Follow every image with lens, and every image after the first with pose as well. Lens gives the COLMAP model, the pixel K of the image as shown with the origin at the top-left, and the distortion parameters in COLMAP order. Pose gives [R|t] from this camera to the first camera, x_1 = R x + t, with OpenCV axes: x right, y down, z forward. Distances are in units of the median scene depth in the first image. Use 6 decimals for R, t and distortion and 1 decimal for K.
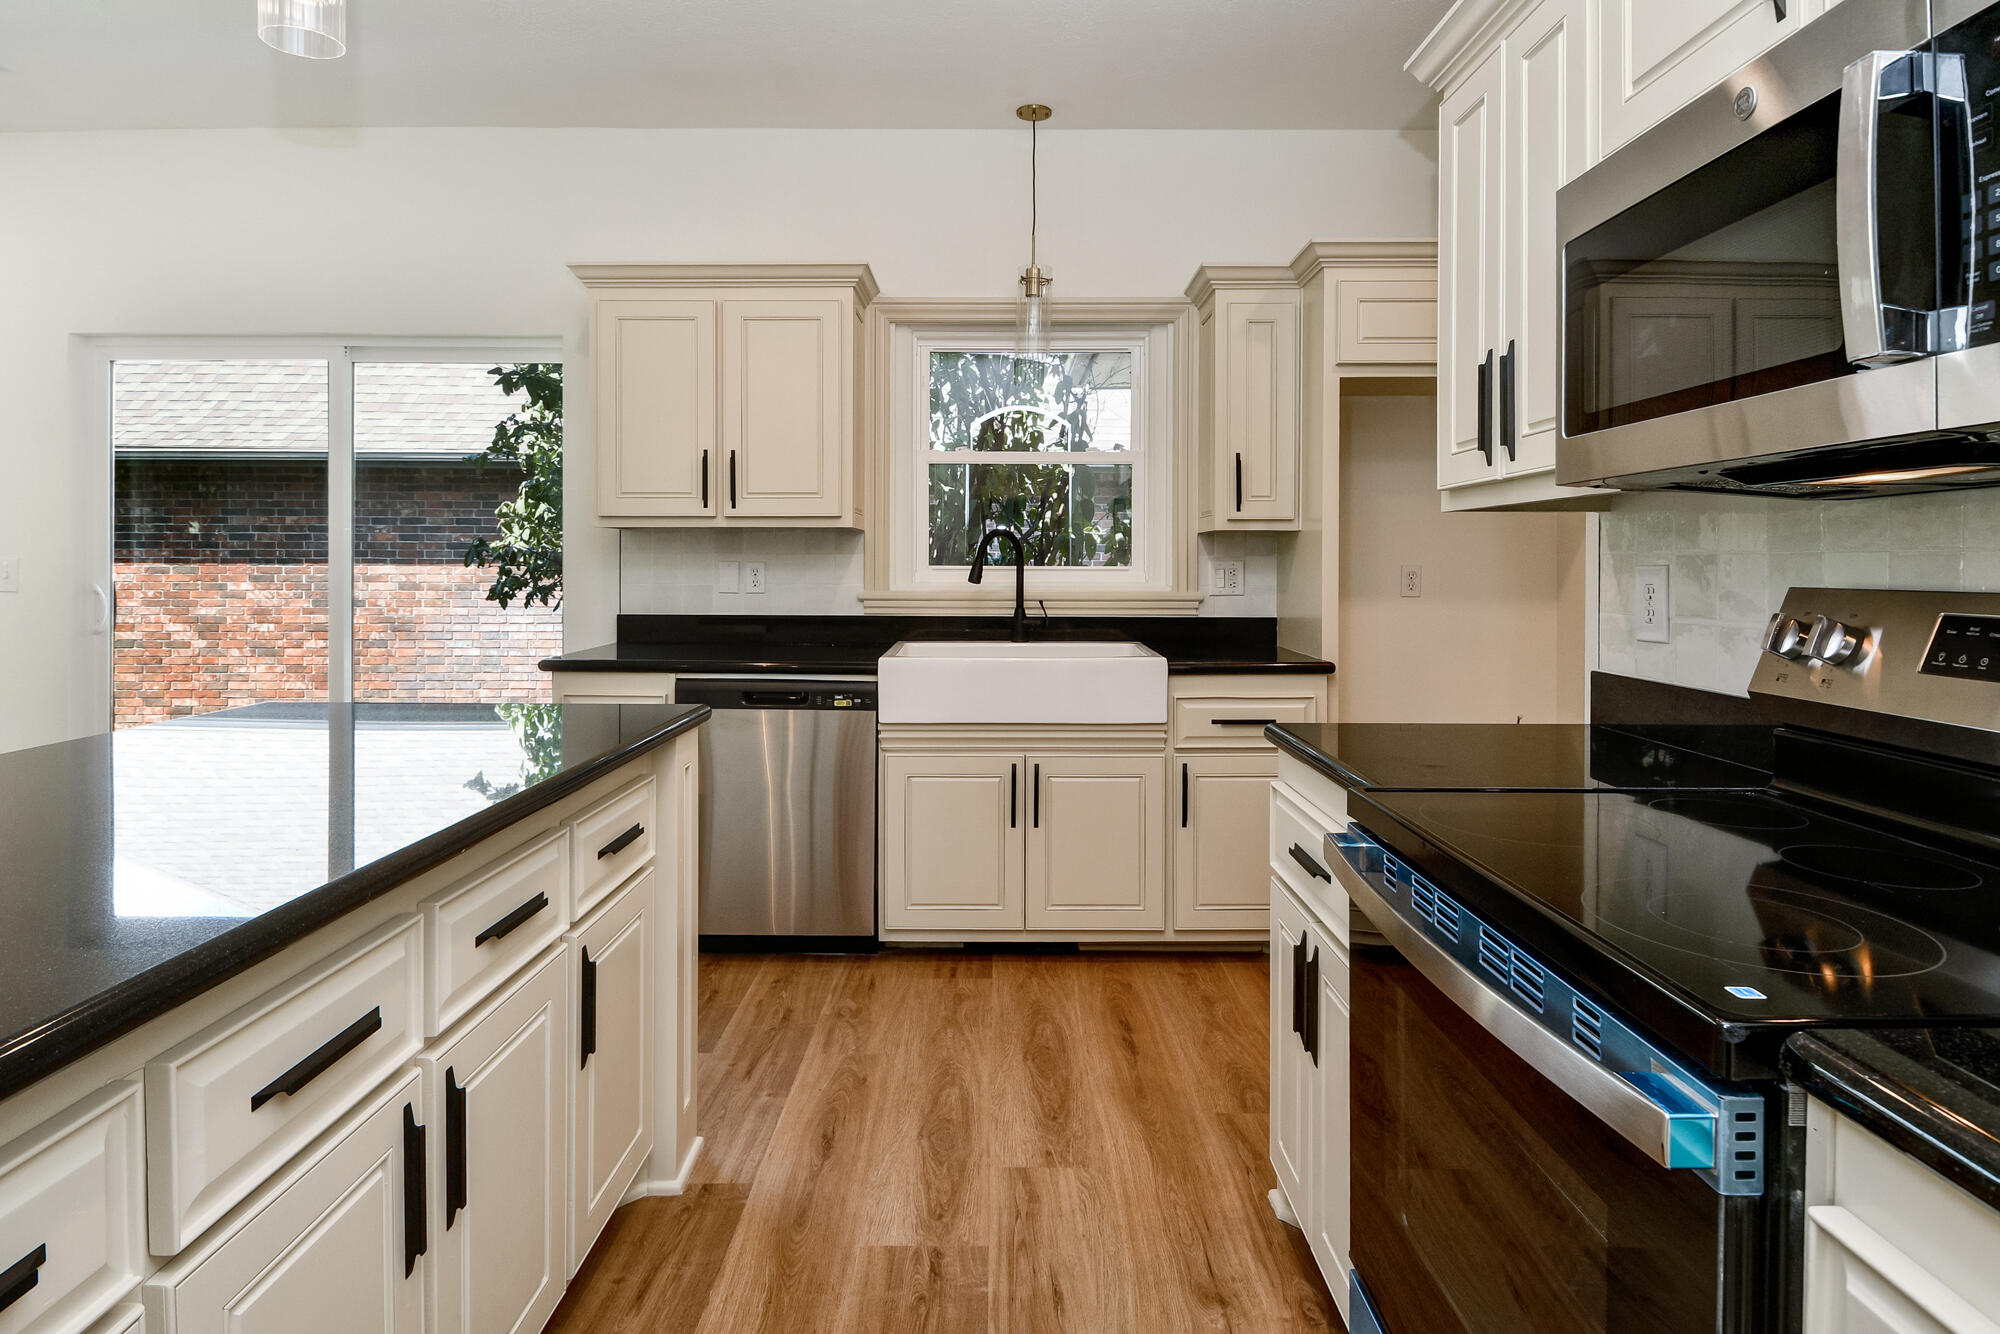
lens RADIAL K [[1120.3, 0, 1044.4], [0, 1120.3, 567.2], [0, 0, 1]] dist [0.003730, 0.000373]
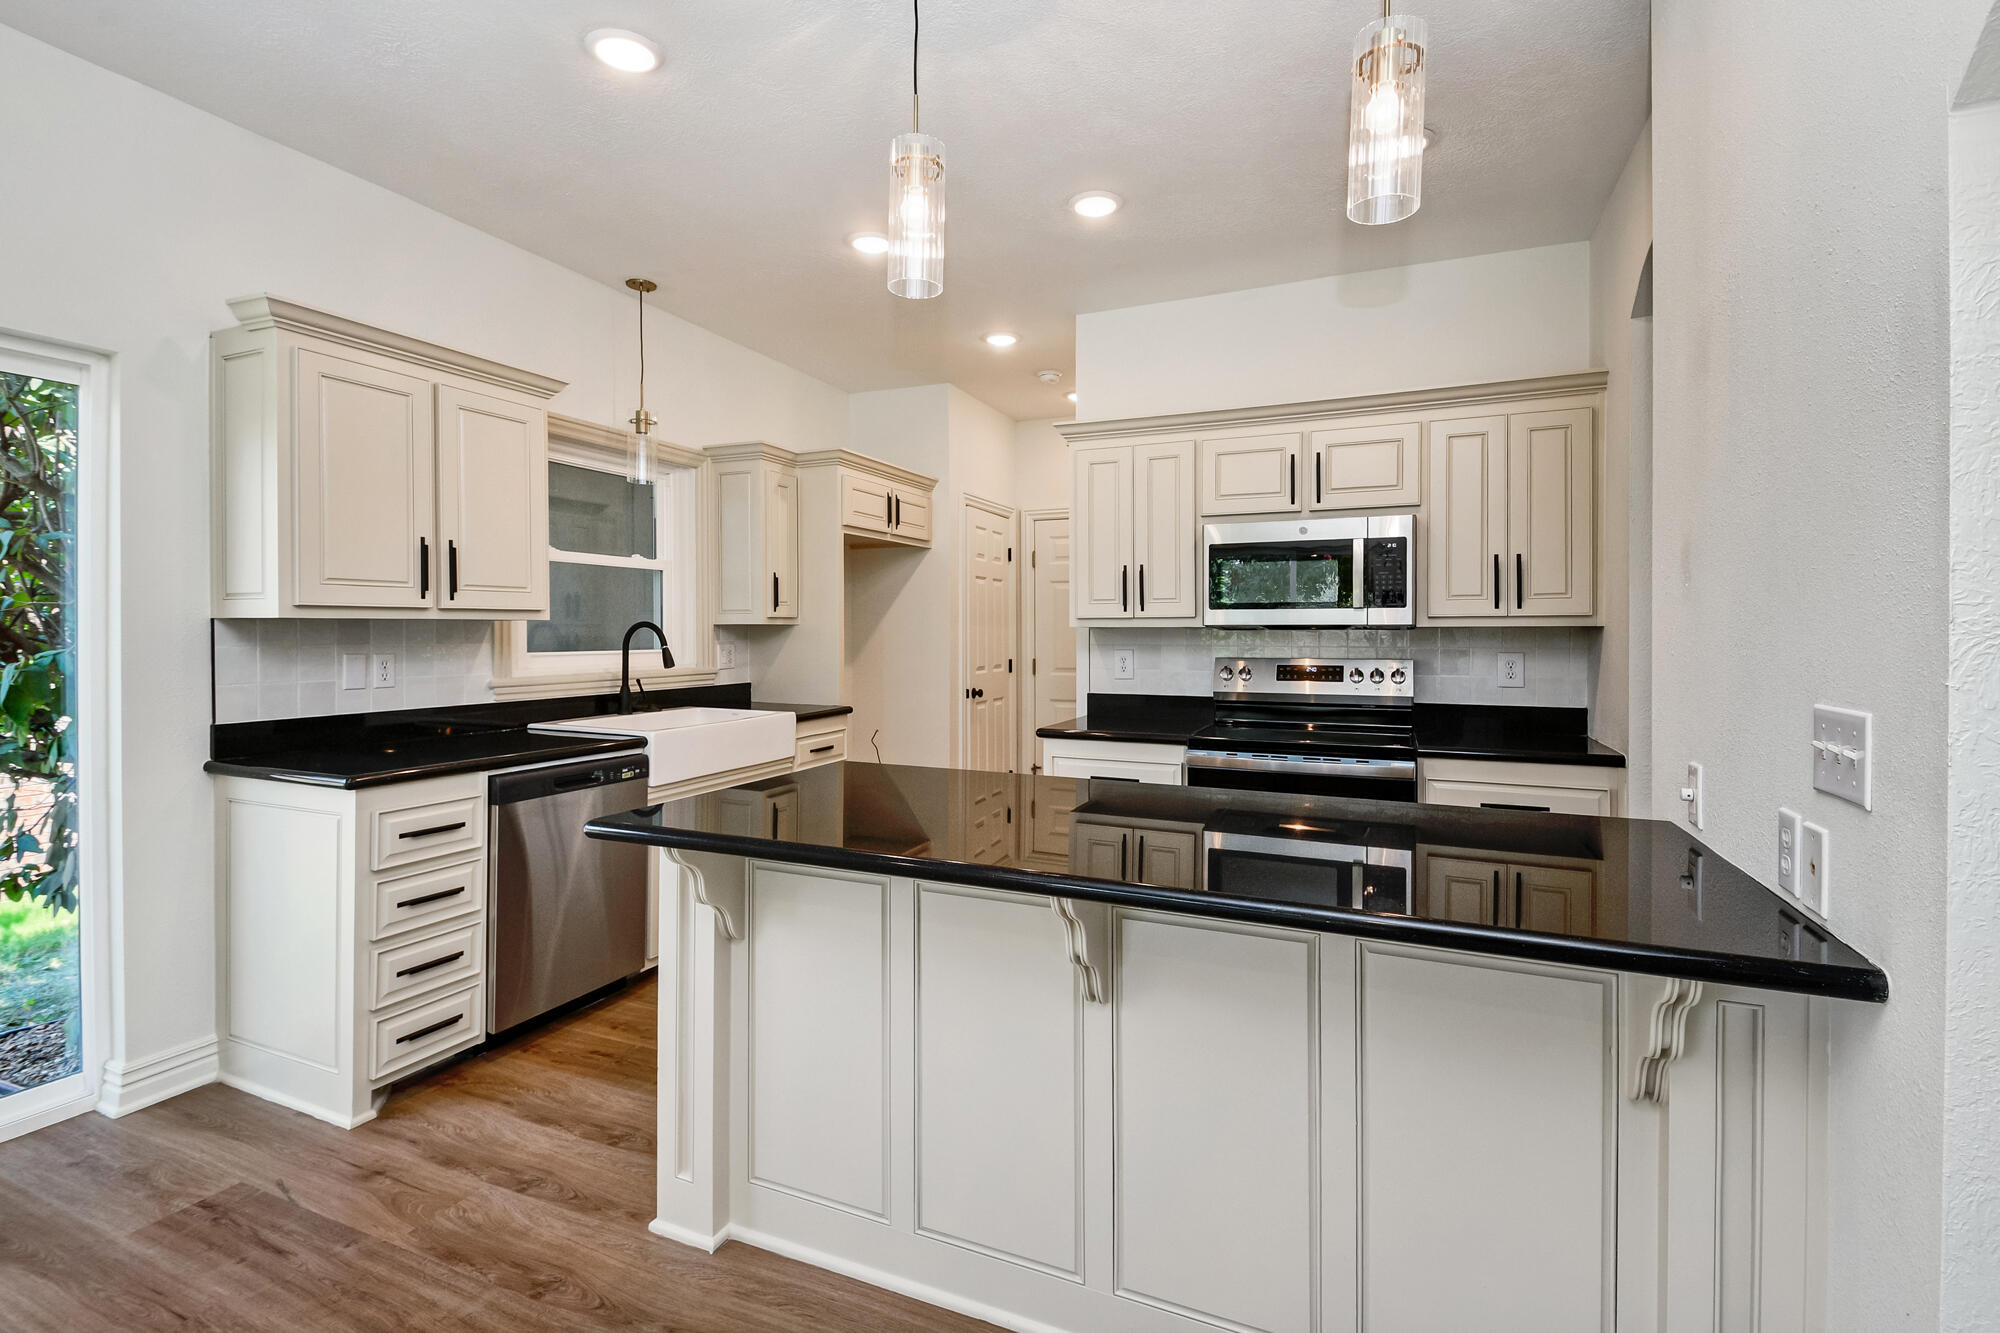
lens RADIAL K [[916.2, 0, 995.1], [0, 916.2, 638.2], [0, 0, 1]] dist [0.002445, -0.000223]
pose [[0.399432, -0.010993, 0.916697, -0.819527], [0.005506, 0.999939, 0.009592, -0.024755], [-0.916746, 0.001216, 0.399468, 0.250098]]
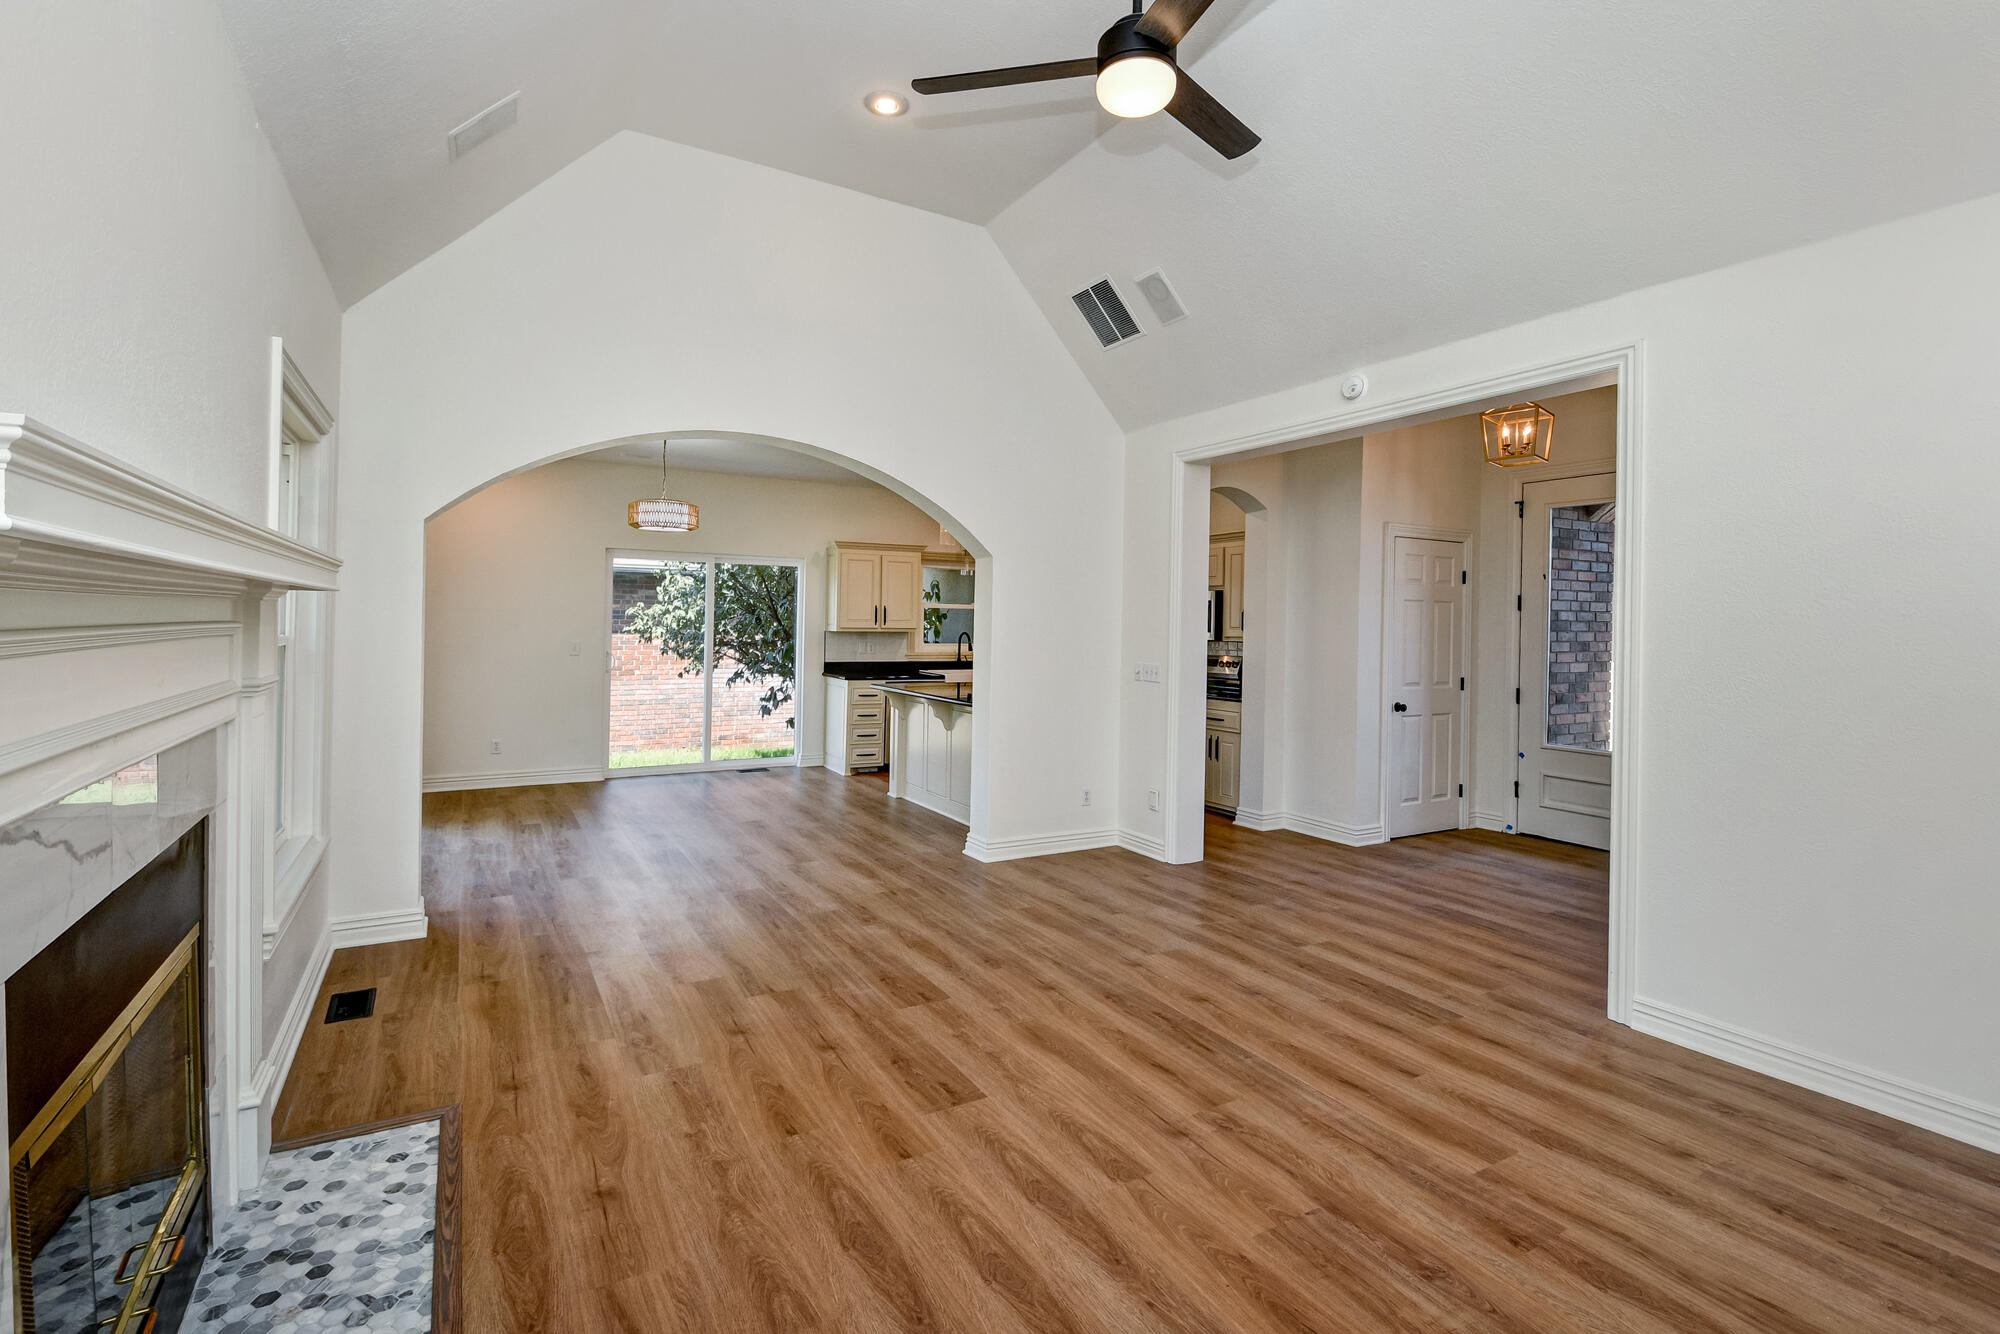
lens RADIAL K [[918.0, 0, 1002.7], [0, 918.0, 624.7], [0, 0, 1]] dist [0.017523, -0.018989]
pose [[0.865528, 0.008711, 0.500784, -1.222674], [-0.009198, 0.999957, -0.001497, -0.053409], [-0.500776, -0.003310, 0.865571, -1.255909]]
